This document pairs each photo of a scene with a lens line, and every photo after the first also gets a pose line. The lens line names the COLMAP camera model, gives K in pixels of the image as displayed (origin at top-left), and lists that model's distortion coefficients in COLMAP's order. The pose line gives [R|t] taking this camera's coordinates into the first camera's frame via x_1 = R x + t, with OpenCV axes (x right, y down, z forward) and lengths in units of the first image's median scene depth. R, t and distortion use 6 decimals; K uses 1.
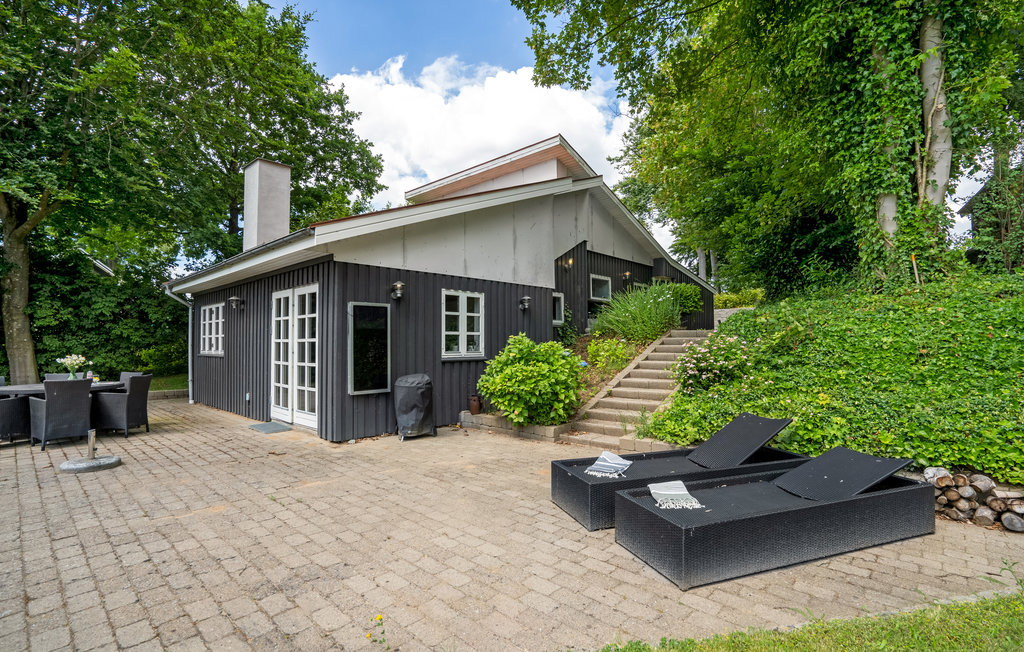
lens RADIAL K [[485.0, 0, 512.0], [0, 485.0, 326.0], [0, 0, 1]] dist [-0.069526, 0.025017]
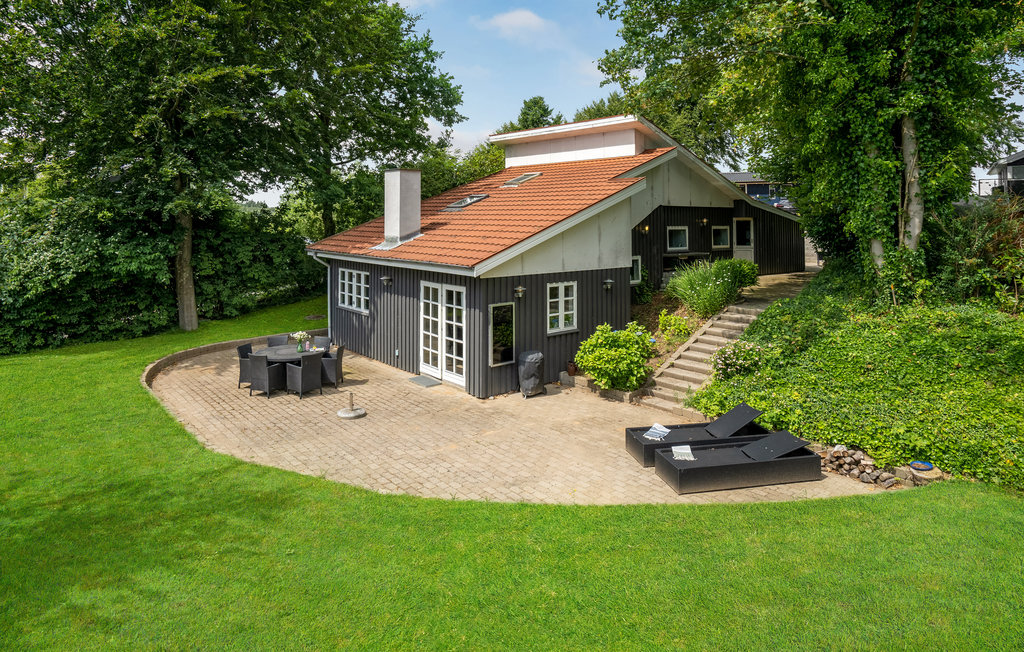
lens RADIAL K [[624.1, 0, 495.0], [0, 624.1, 196.3], [0, 0, 1]] dist [-0.037058, 0.002035]
pose [[0.990302, 0.000339, -0.138930, -0.051726], [0.001057, 0.999950, 0.009971, -0.386610], [0.138927, -0.010021, 0.990252, -0.866640]]
